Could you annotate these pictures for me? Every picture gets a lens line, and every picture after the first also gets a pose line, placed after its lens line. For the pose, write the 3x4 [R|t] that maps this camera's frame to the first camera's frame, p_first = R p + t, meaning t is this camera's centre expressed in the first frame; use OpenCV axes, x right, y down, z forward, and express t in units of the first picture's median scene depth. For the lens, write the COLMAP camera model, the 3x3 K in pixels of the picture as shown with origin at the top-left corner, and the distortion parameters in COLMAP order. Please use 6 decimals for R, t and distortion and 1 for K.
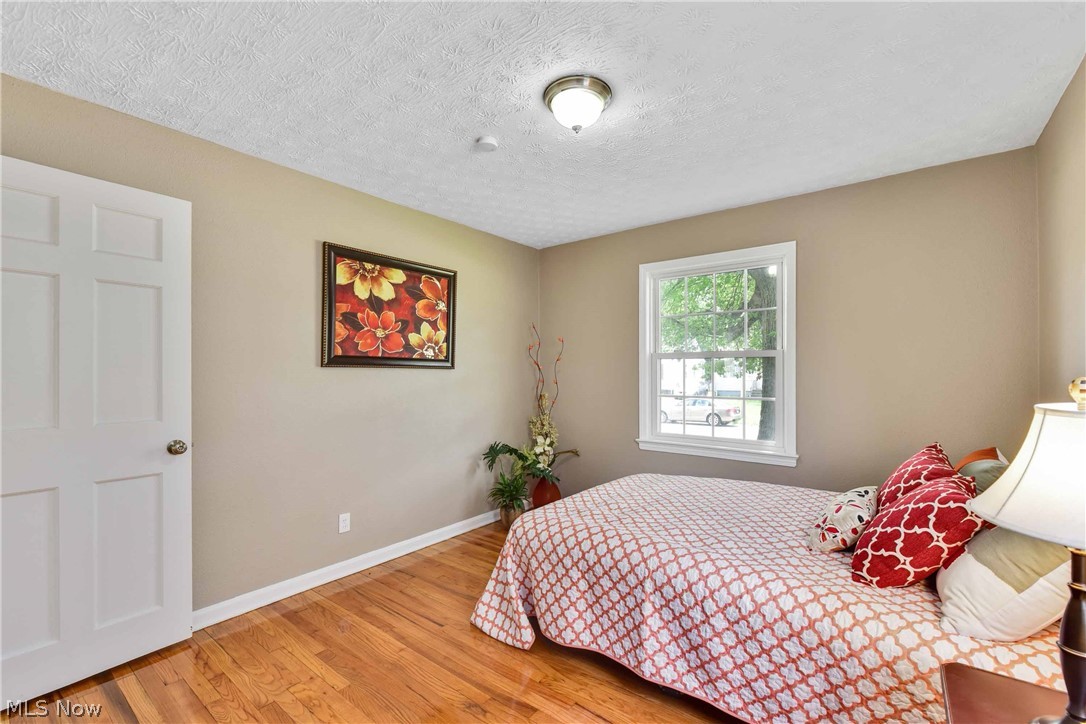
lens RADIAL K [[458.8, 0, 544.5], [0, 458.8, 390.8], [0, 0, 1]] dist [0.000208, -0.000050]
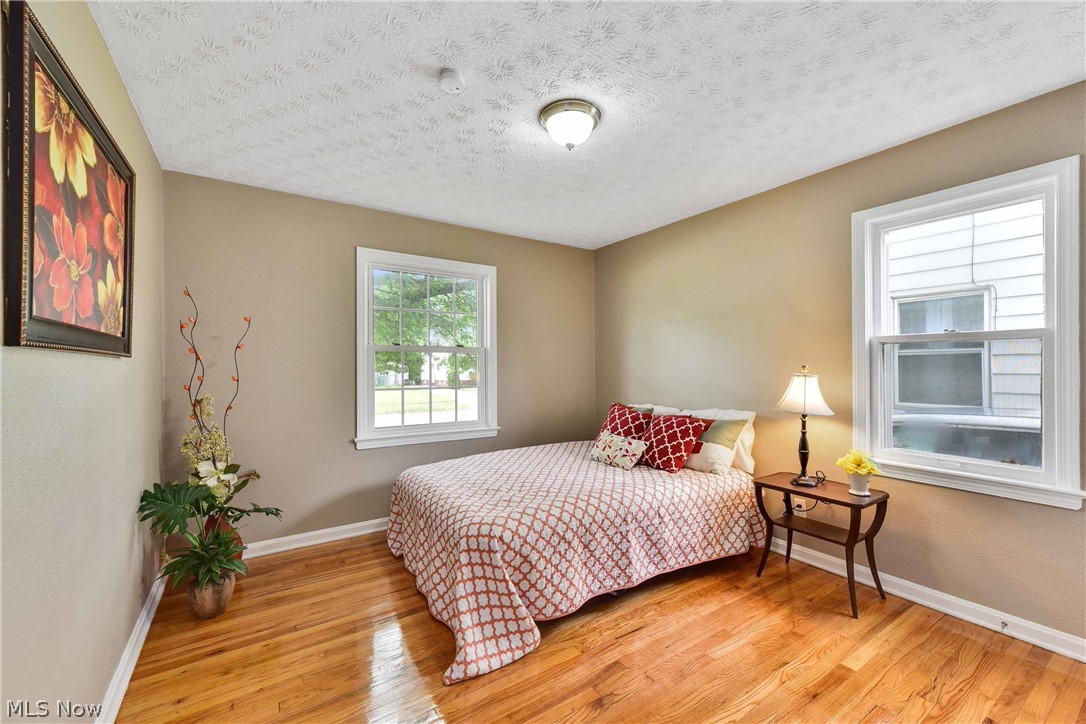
lens RADIAL K [[442.4, 0, 543.7], [0, 442.4, 381.8], [0, 0, 1]] dist [0.017017, -0.000202]
pose [[0.323757, -0.033575, 0.945544, -0.997688], [0.040153, 0.998957, 0.021723, -0.022158], [-0.945288, 0.030934, 0.324767, 0.725225]]
